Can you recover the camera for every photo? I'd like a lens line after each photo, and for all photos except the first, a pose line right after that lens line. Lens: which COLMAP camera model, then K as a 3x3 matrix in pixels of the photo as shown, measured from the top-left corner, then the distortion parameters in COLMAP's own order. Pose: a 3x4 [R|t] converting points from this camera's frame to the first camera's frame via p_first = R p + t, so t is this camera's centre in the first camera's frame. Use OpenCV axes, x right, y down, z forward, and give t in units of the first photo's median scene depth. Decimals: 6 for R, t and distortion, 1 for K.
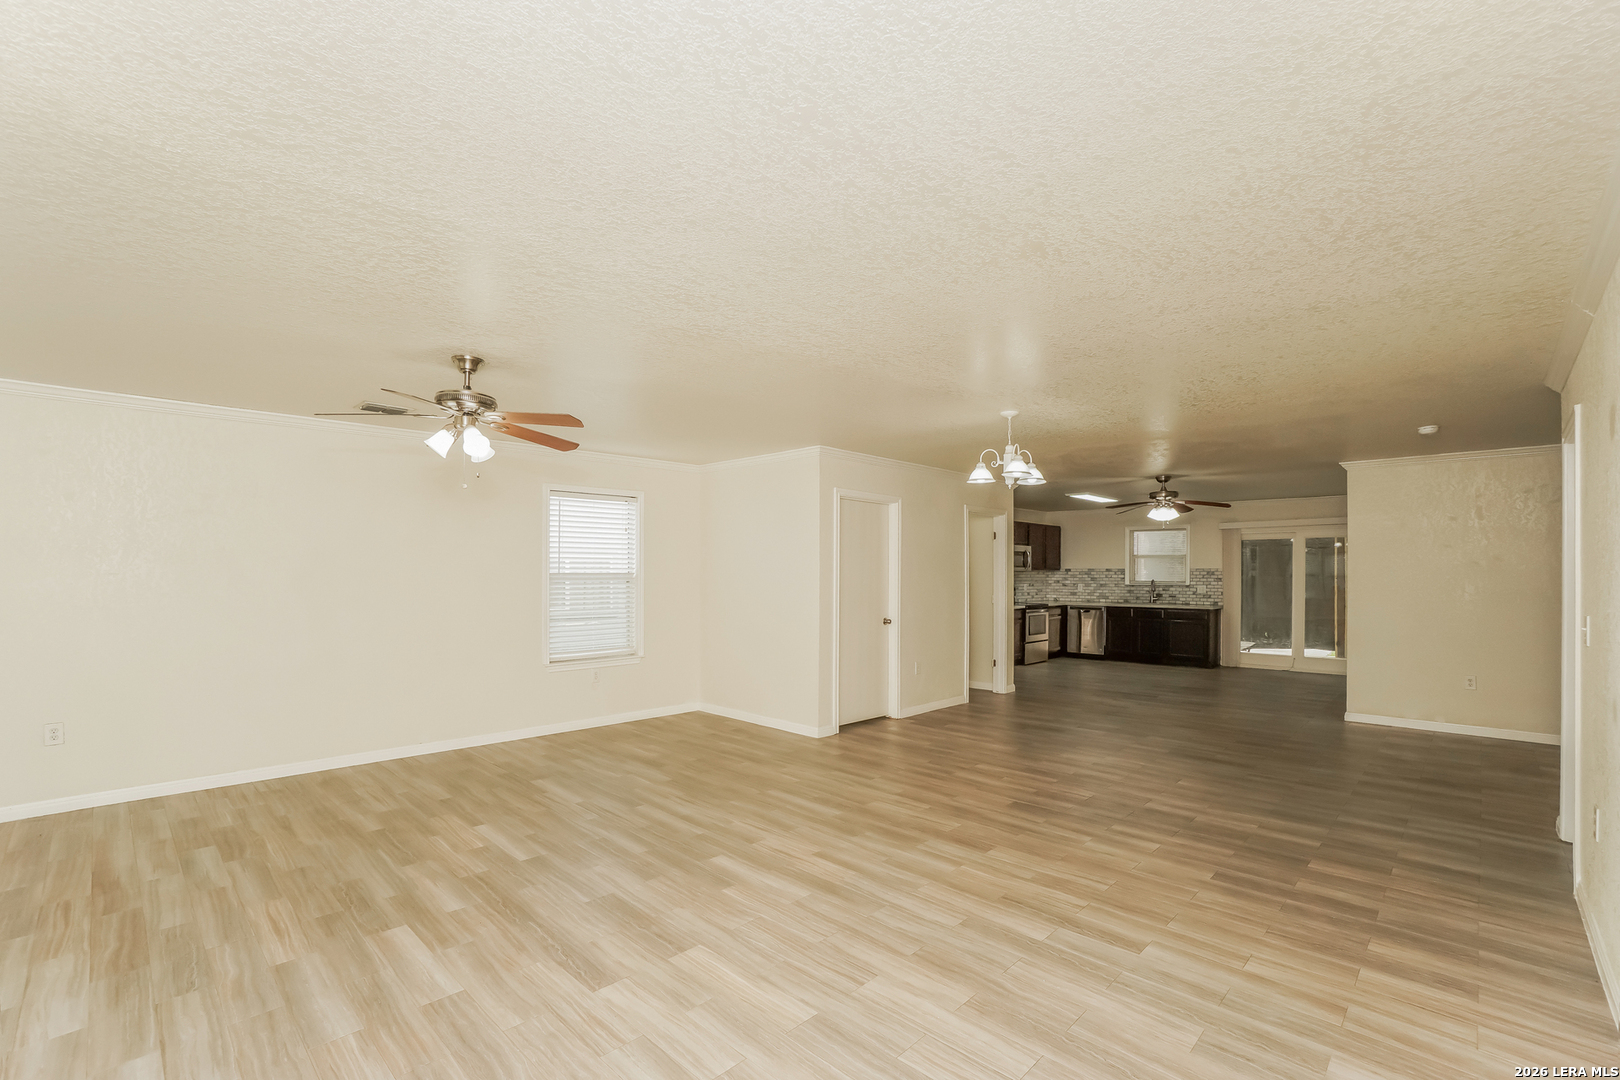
lens RADIAL K [[714.4, 0, 819.5], [0, 714.4, 545.4], [0, 0, 1]] dist [-0.000645, 0.000067]
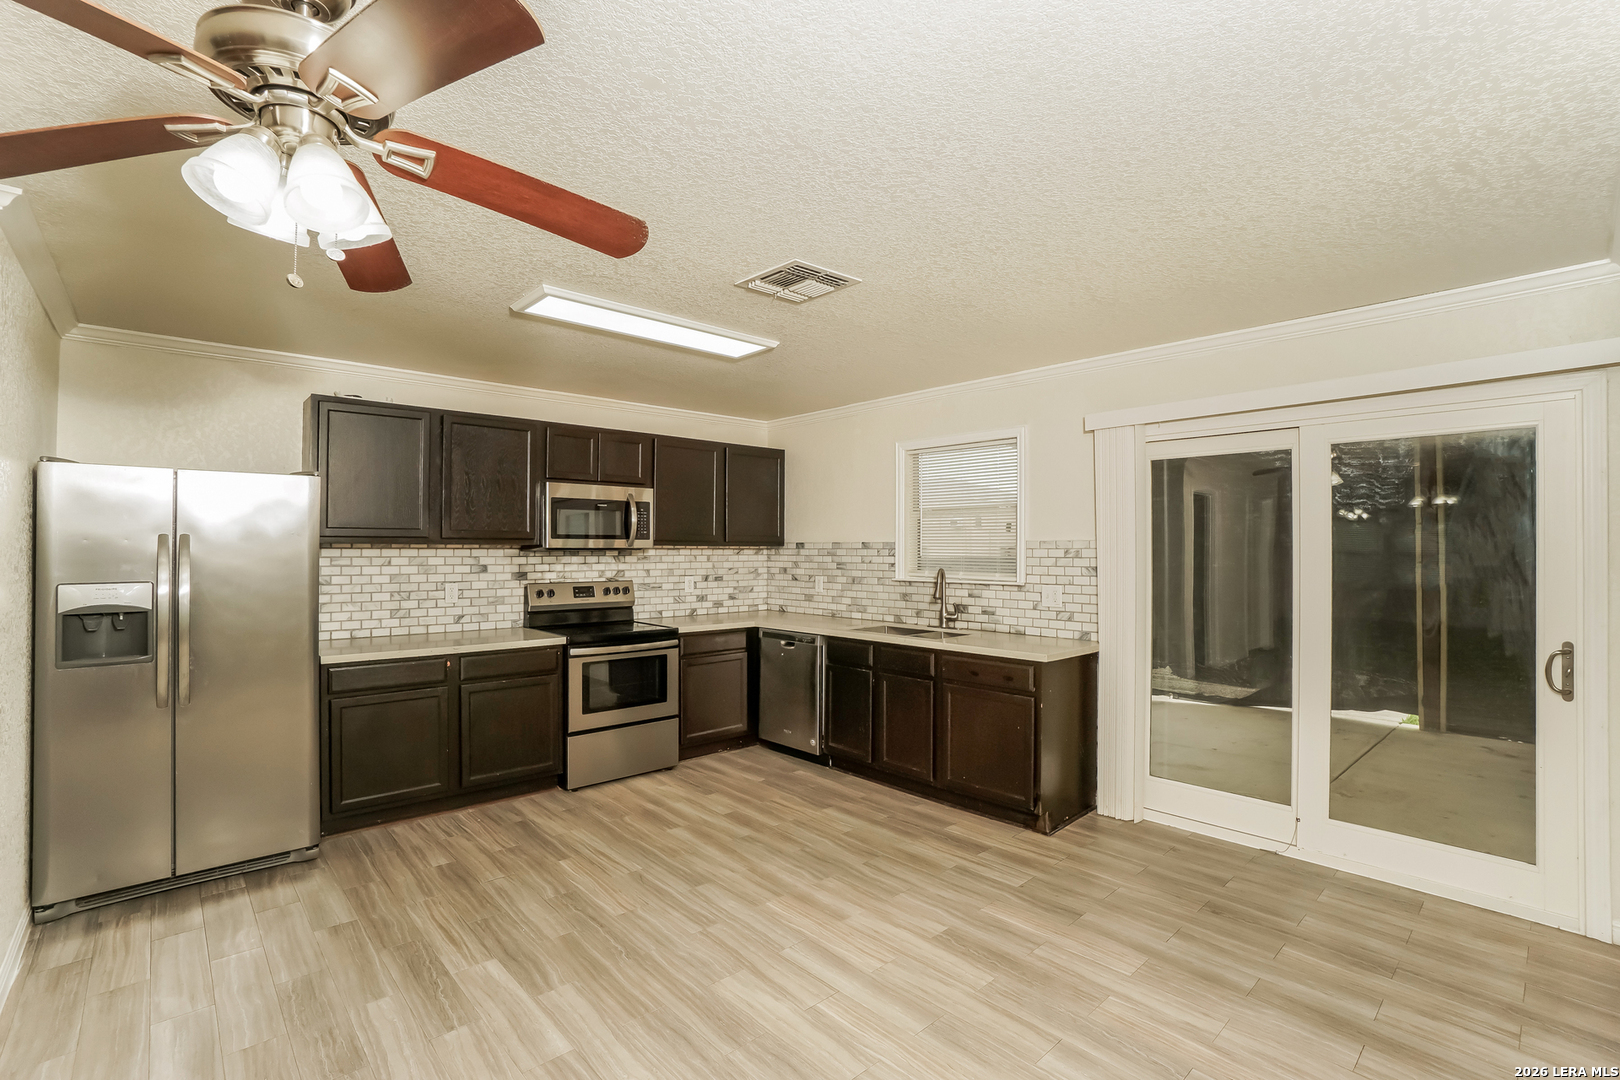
lens RADIAL K [[714.4, 0, 798.6], [0, 714.4, 541.5], [0, 0, 1]] dist [-0.000645, 0.000067]
pose [[0.995786, 0.000516, -0.091708, 0.408986], [0.002251, 0.999545, 0.030068, 0.019478], [0.091682, -0.030147, 0.995332, 0.577338]]
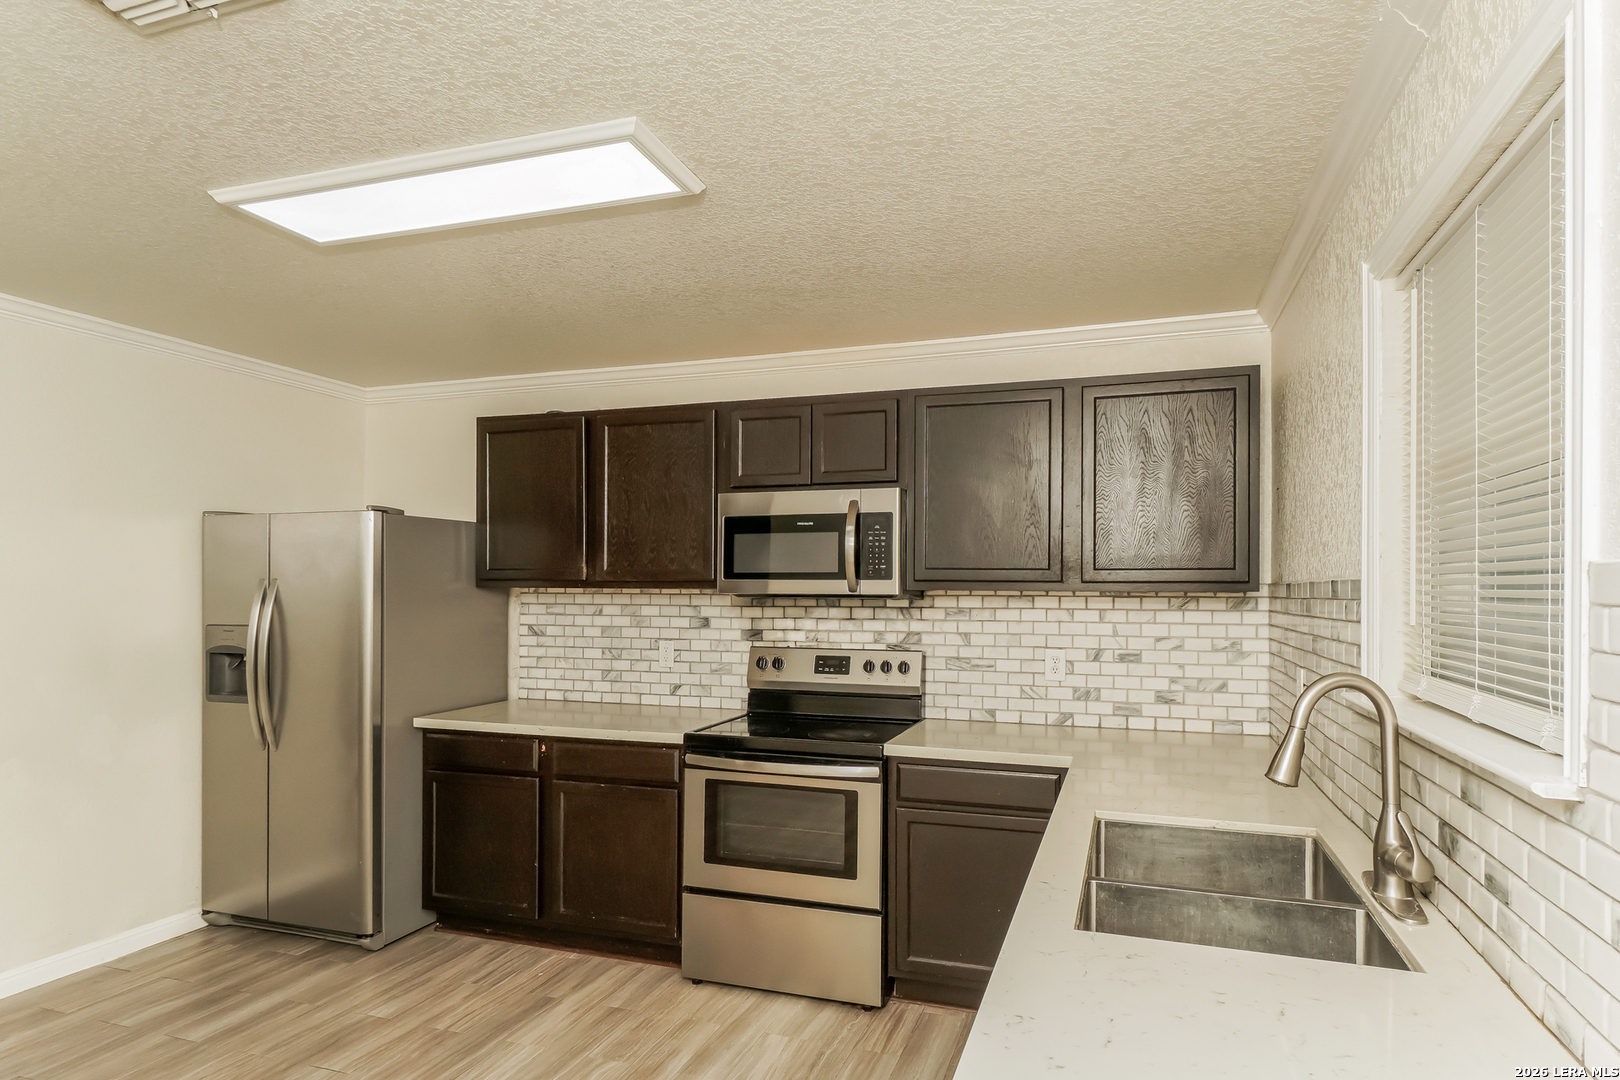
lens RADIAL K [[883.0, 0, 846.4], [0, 883.0, 581.5], [0, 0, 1]] dist [0.022657, 0.000511]
pose [[0.436453, -0.011765, -0.899650, 0.535304], [0.030433, 0.999535, 0.001693, 0.030380], [0.899212, -0.028118, 0.436609, 0.842017]]
